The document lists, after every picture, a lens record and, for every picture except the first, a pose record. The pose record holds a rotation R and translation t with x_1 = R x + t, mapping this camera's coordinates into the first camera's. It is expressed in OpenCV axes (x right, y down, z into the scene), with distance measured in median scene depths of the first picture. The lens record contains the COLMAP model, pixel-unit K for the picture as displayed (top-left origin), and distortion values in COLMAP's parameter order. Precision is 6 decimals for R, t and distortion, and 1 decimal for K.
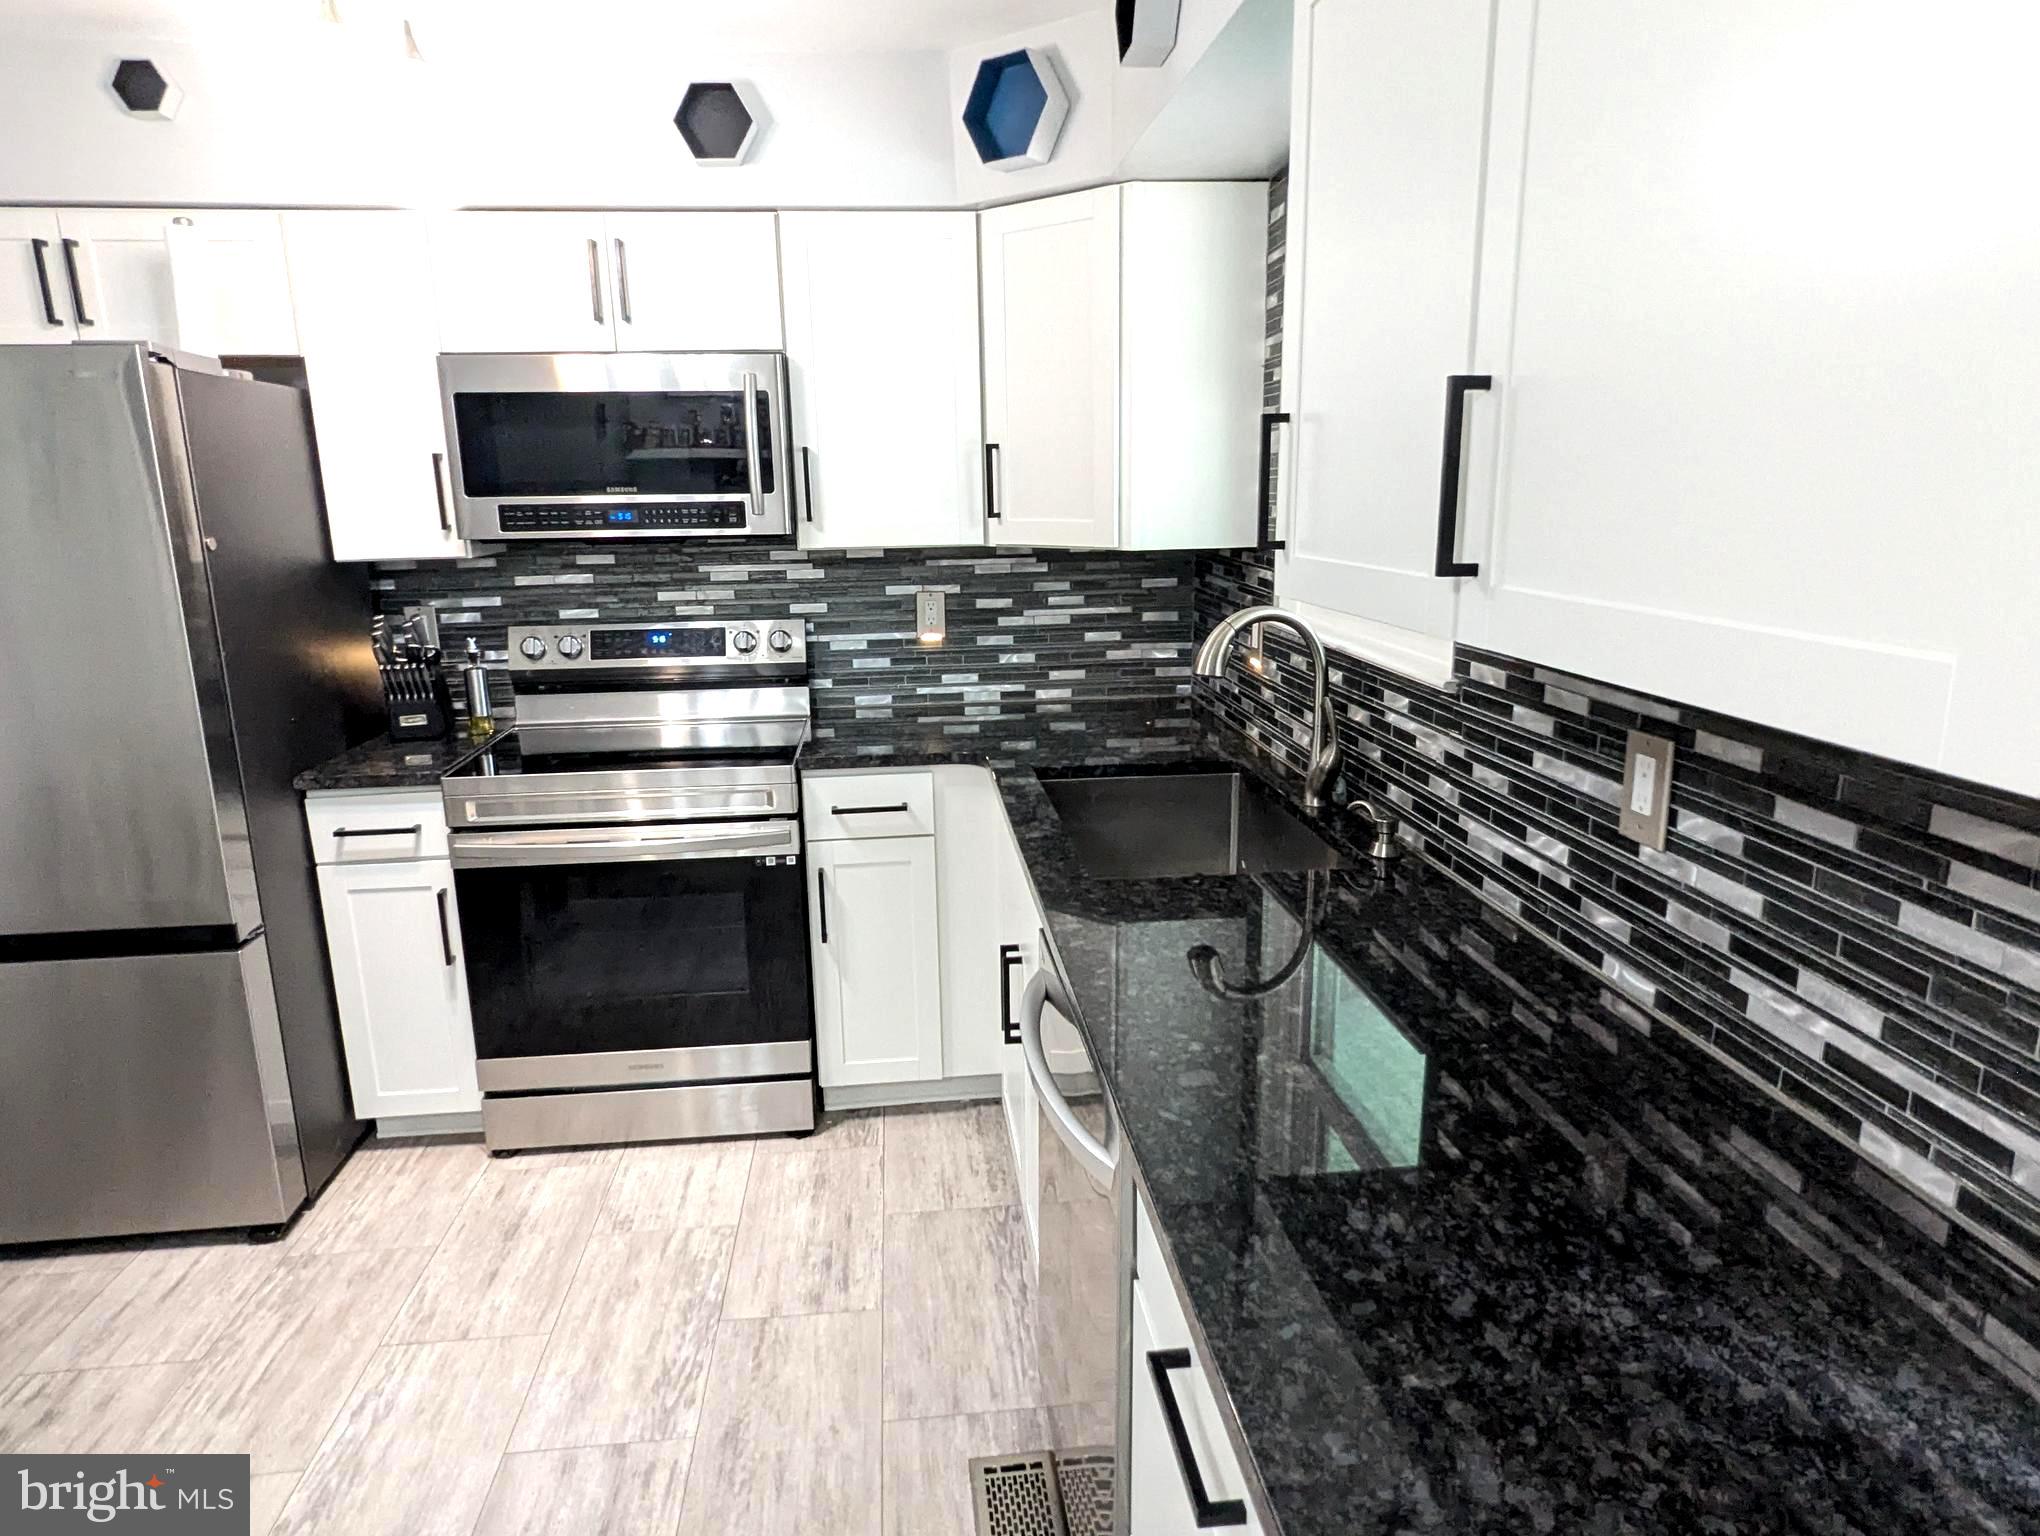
lens RADIAL K [[1229.1, 0, 1019.9], [0, 1229.1, 773.7], [0, 0, 1]] dist [0.001106, -0.001805]
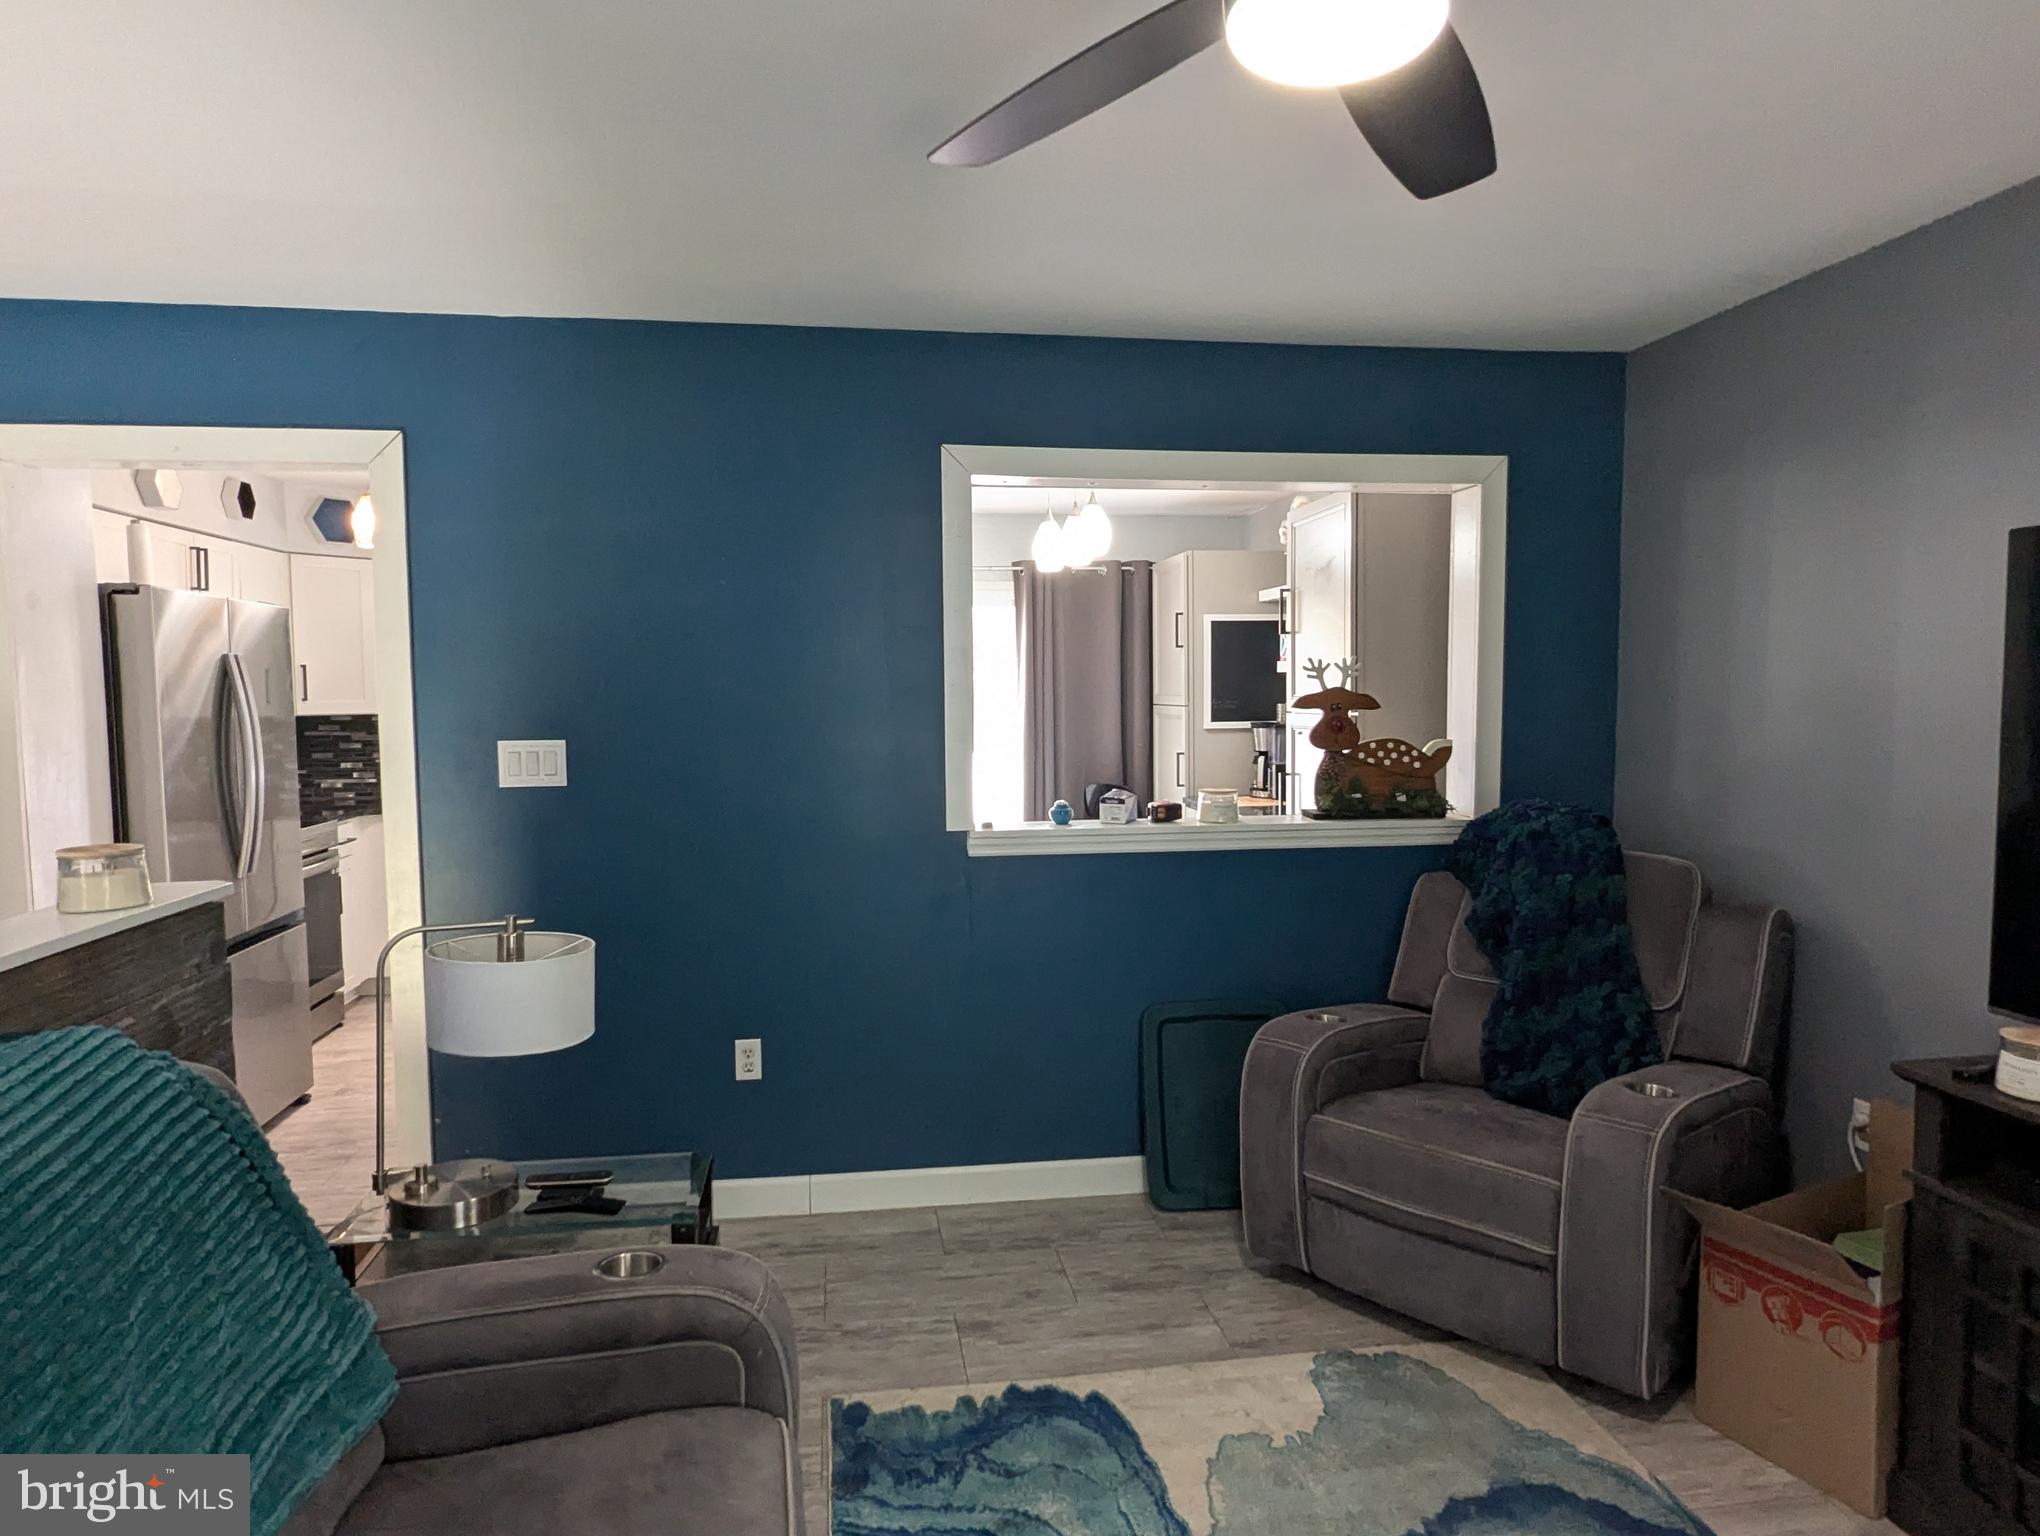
lens RADIAL K [[1229.1, 0, 1012.0], [0, 1229.1, 773.6], [0, 0, 1]] dist [0.001106, -0.001805]
pose [[-0.036250, -0.056188, 0.997762, -2.213237], [0.239046, 0.968946, 0.063250, 0.055747], [-0.970331, 0.240804, -0.021693, -0.034207]]
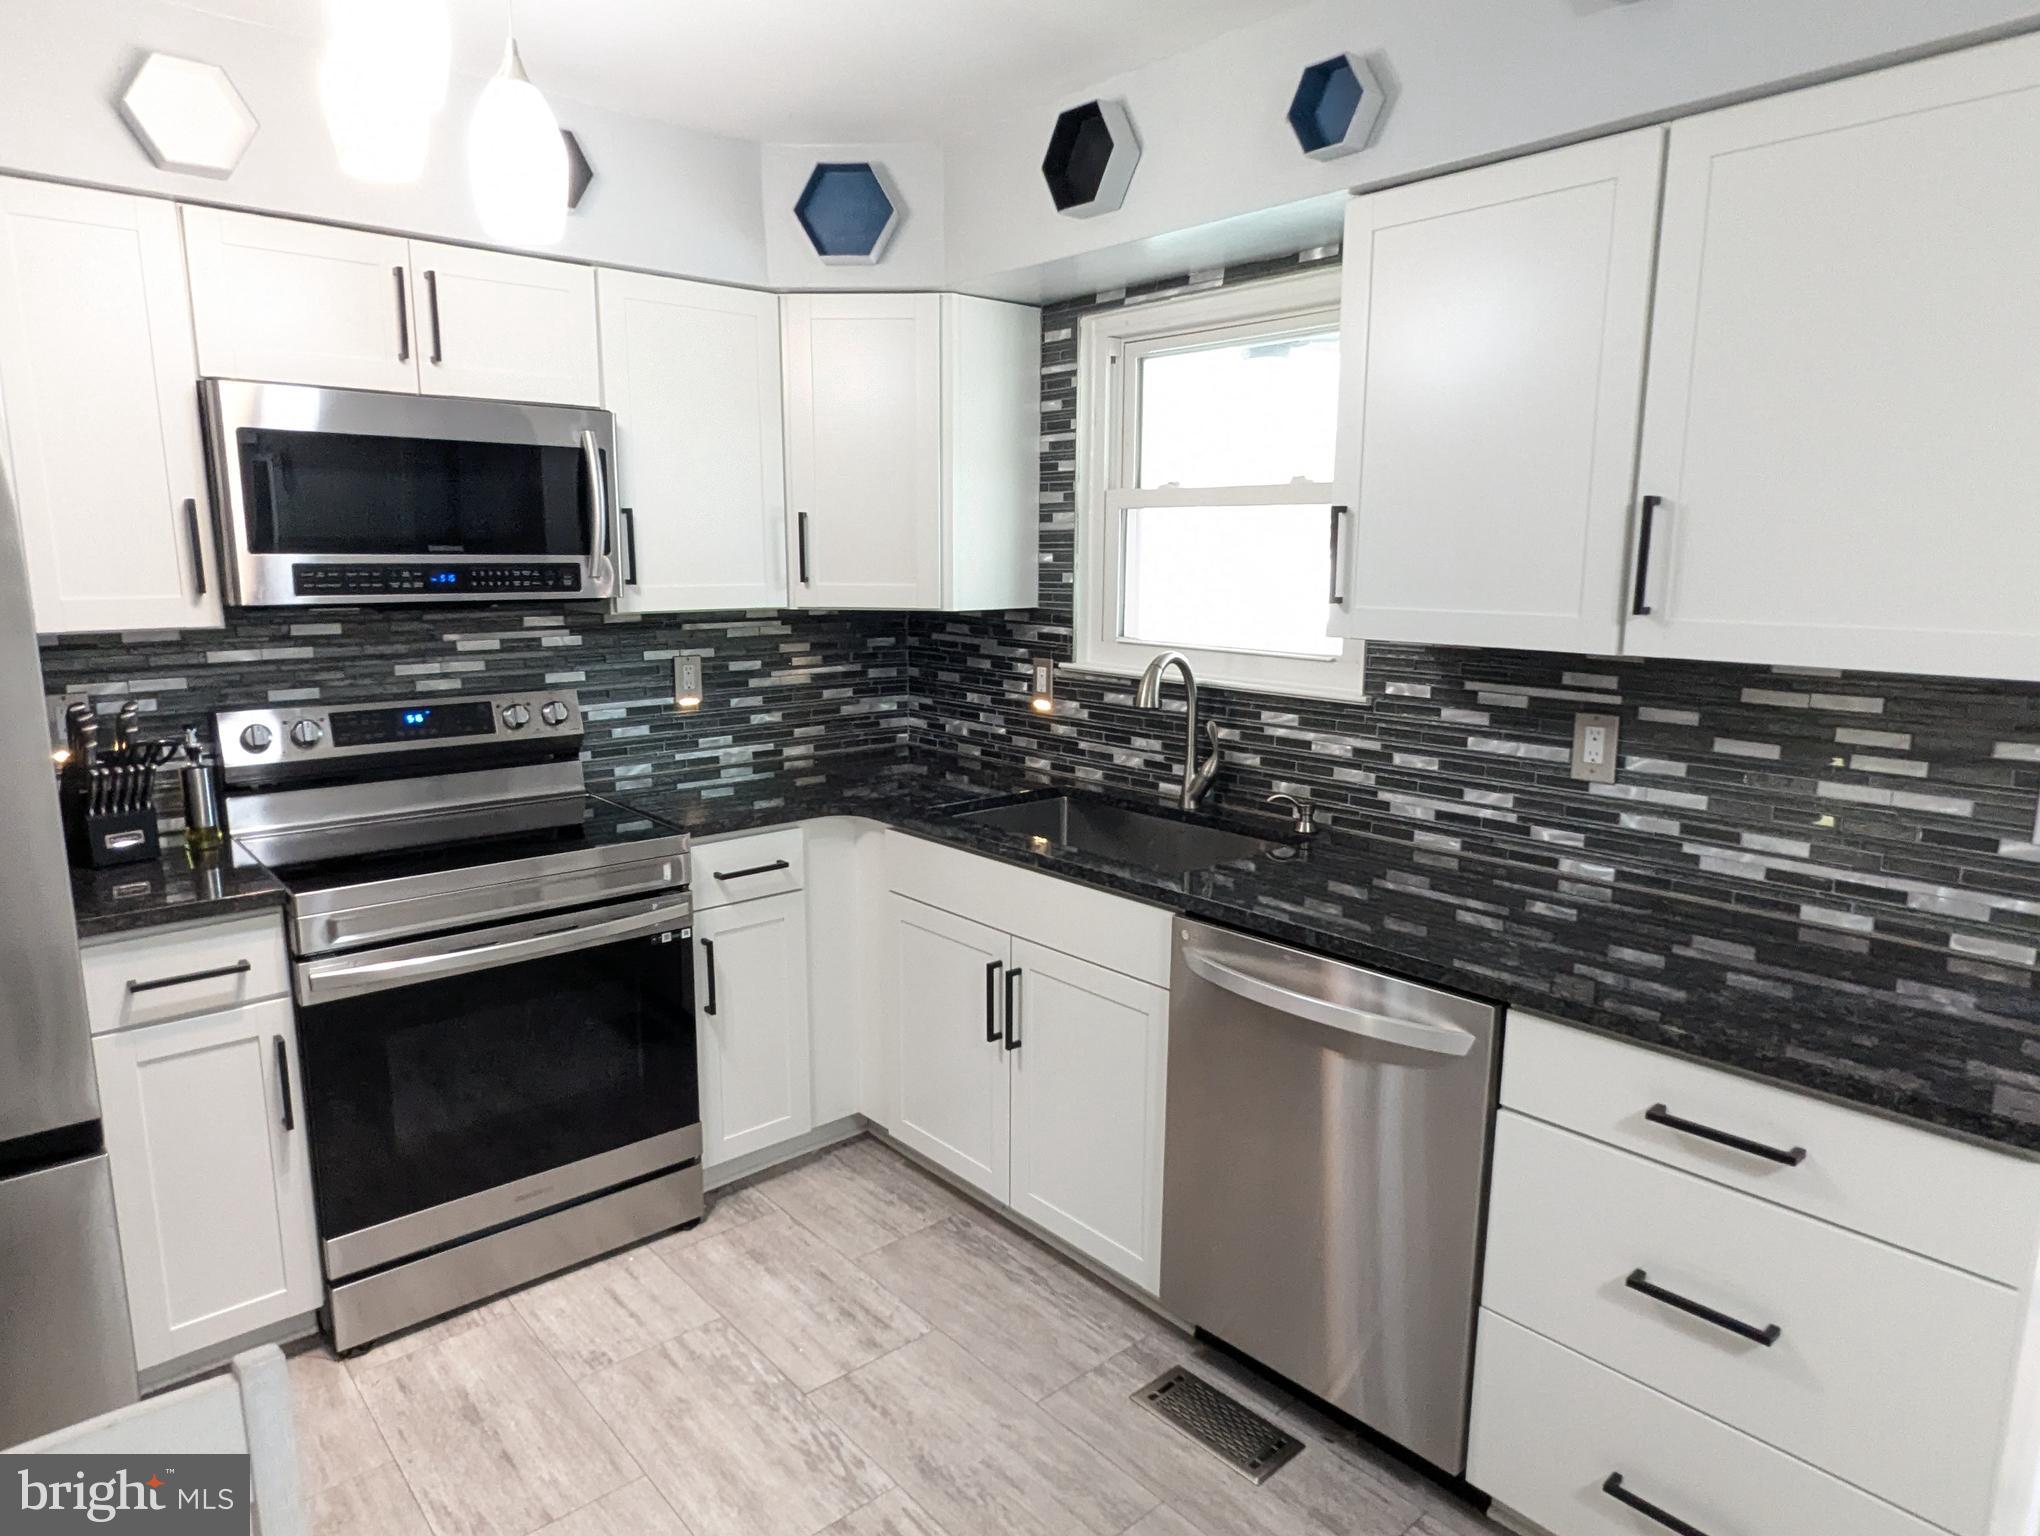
lens RADIAL K [[1229.1, 0, 1022.8], [0, 1229.1, 773.0], [0, 0, 1]] dist [0.001106, -0.001805]
pose [[0.816374, -0.084108, 0.571366, -0.522739], [0.115599, 0.993115, -0.018978, -0.005458], [-0.565836, 0.081542, 0.820476, 0.052211]]
